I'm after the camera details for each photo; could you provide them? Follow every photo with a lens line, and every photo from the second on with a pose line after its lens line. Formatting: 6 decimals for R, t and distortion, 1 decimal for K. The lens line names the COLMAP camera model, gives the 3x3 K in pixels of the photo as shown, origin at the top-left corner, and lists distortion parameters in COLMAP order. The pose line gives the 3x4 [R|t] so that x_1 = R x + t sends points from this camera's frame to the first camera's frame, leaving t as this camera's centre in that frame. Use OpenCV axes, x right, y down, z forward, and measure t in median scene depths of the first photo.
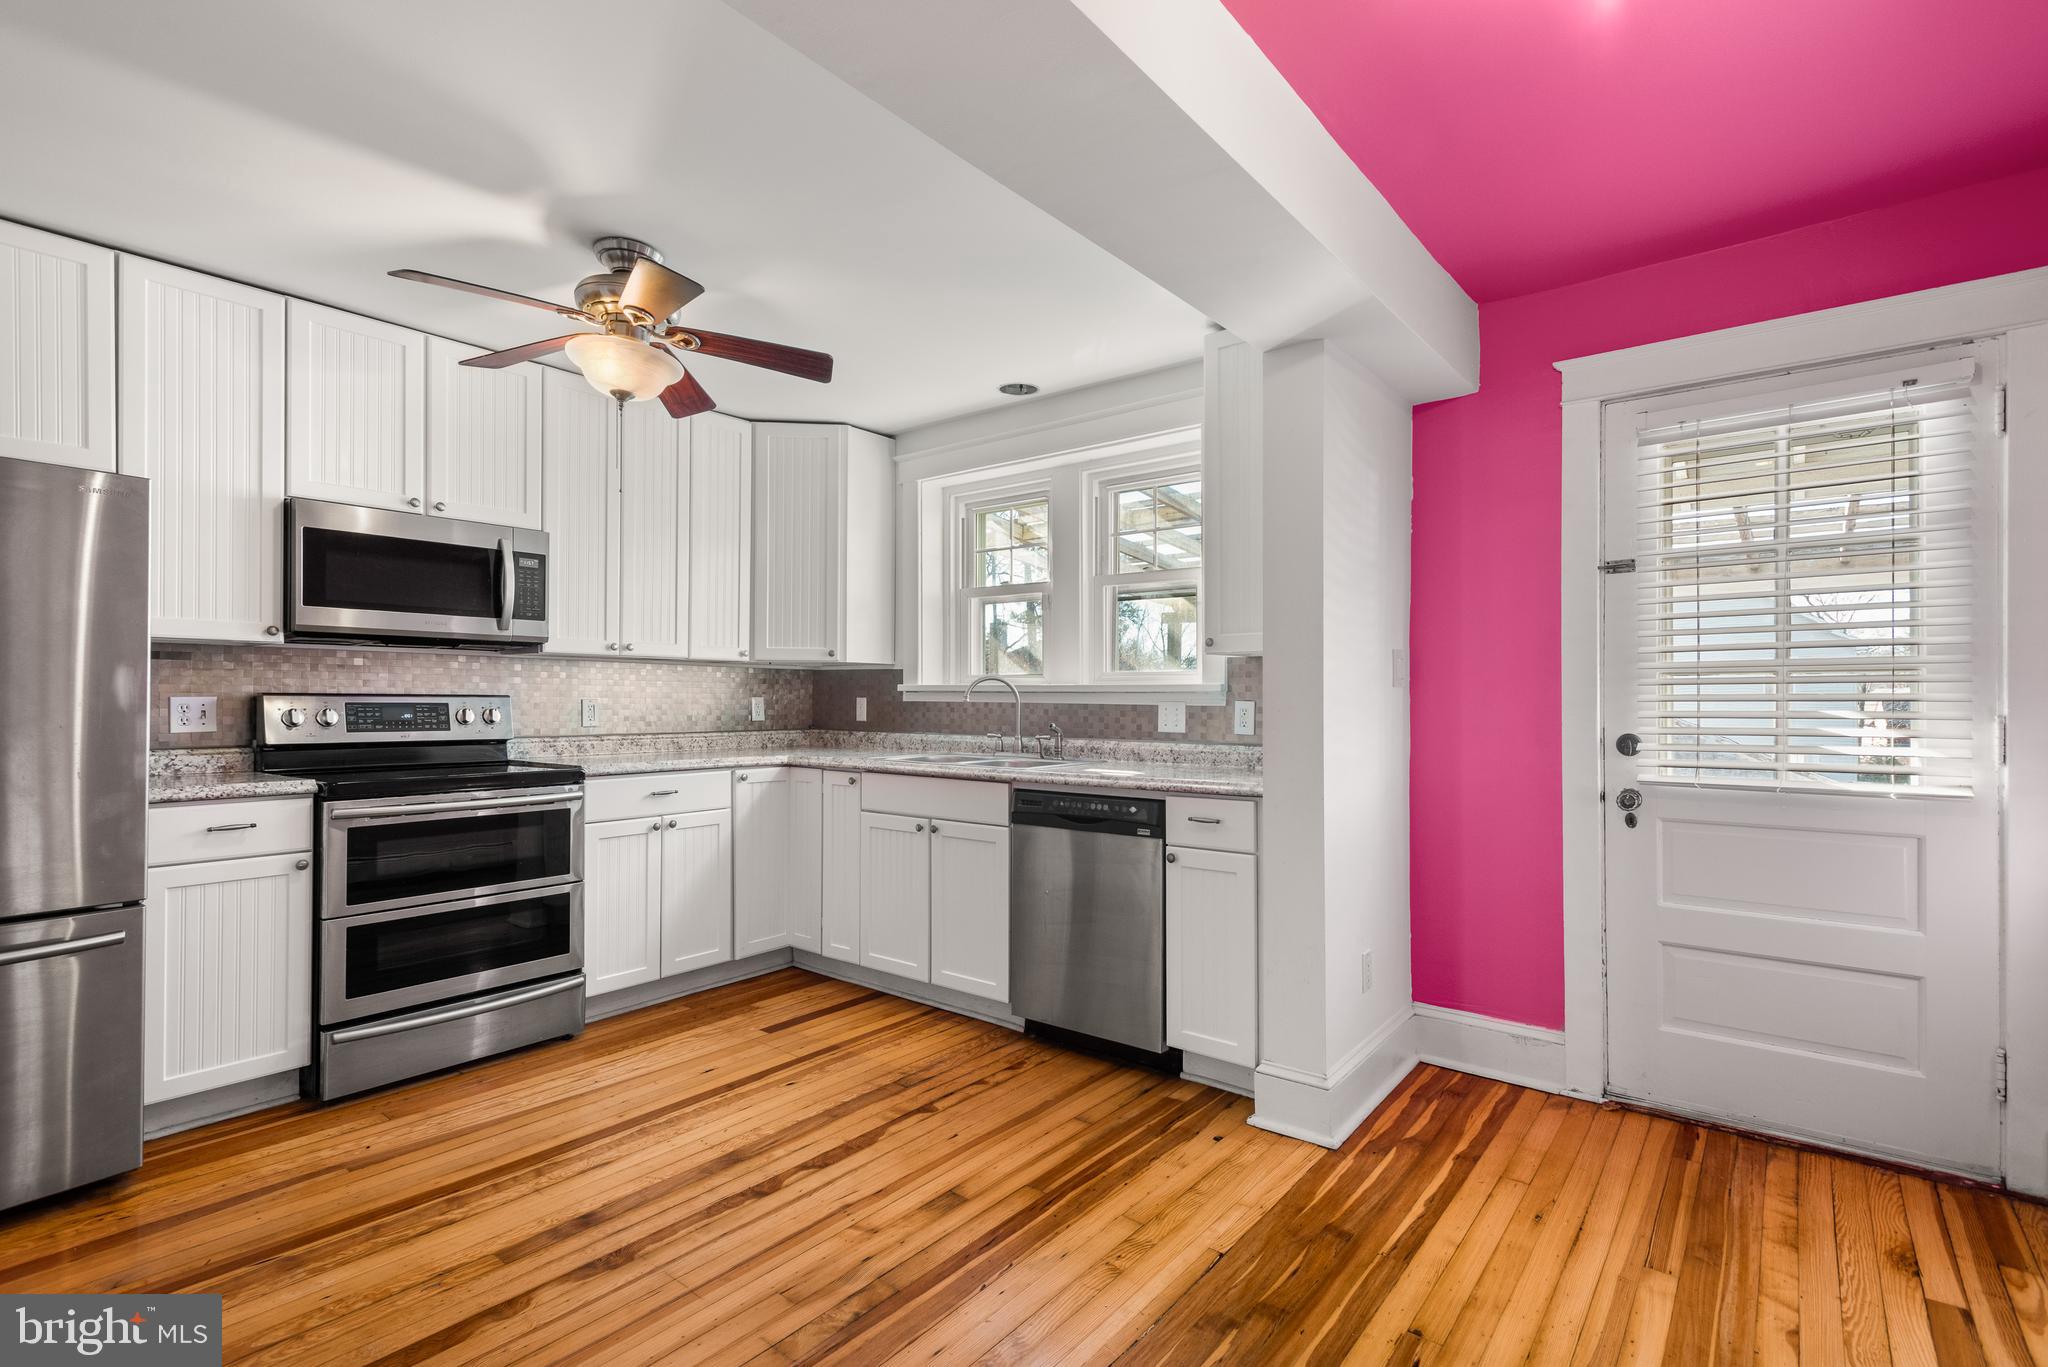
lens RADIAL K [[970.5, 0, 1028.0], [0, 970.5, 696.9], [0, 0, 1]] dist [0.015949, -0.001029]
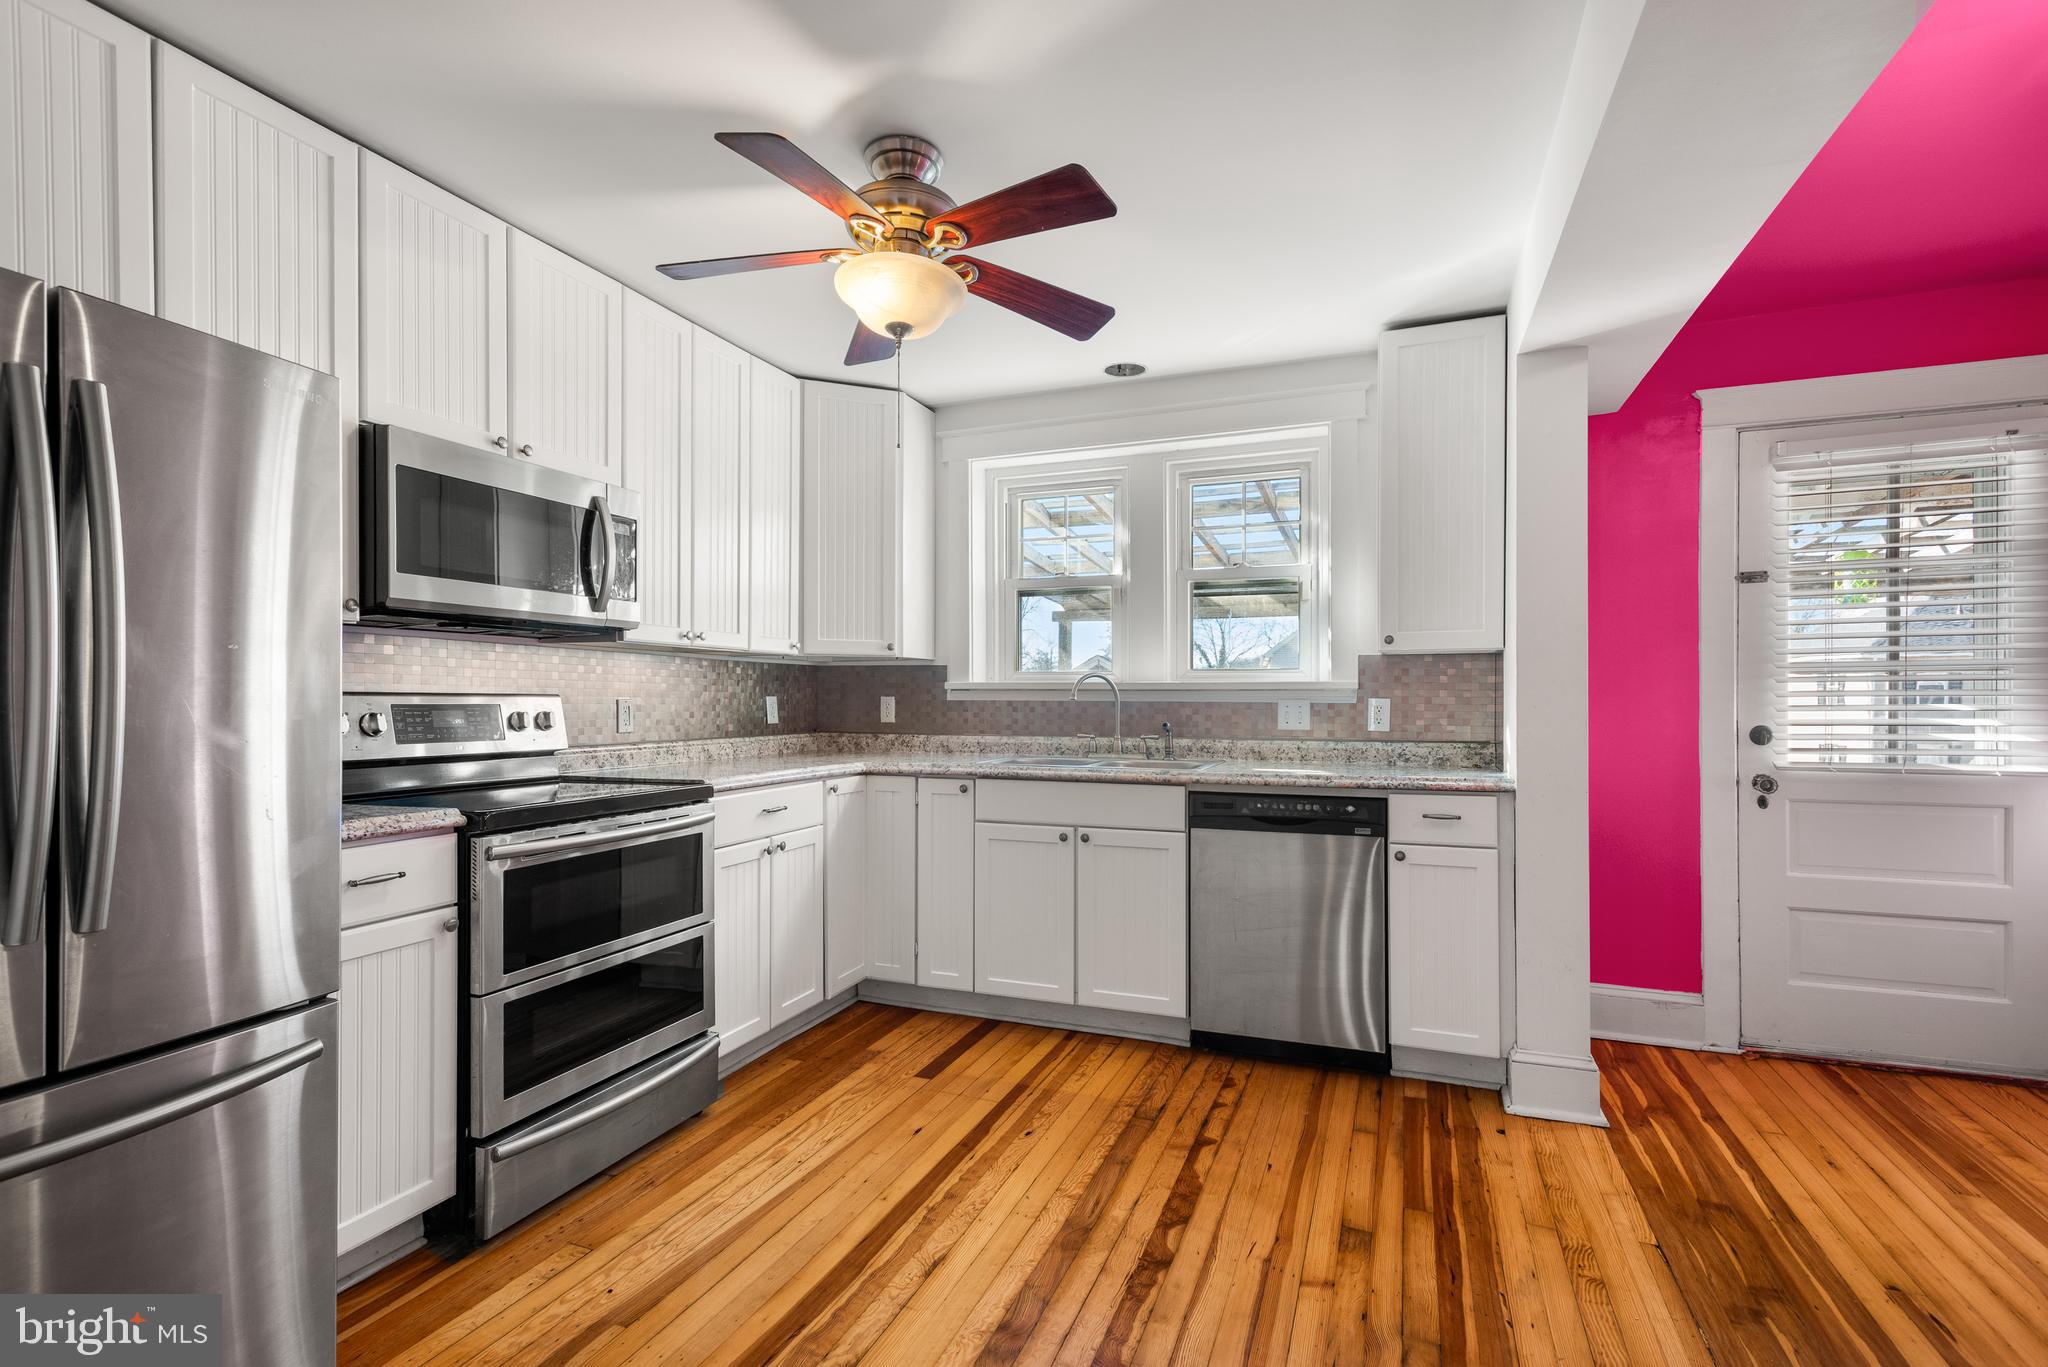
lens RADIAL K [[968.9, 0, 1020.5], [0, 968.9, 704.5], [0, 0, 1]] dist [0.022618, -0.008685]
pose [[0.955482, -0.005212, 0.295004, -0.482598], [0.002898, 0.999962, 0.008280, 0.001432], [-0.295036, -0.007056, 0.955460, 0.154551]]
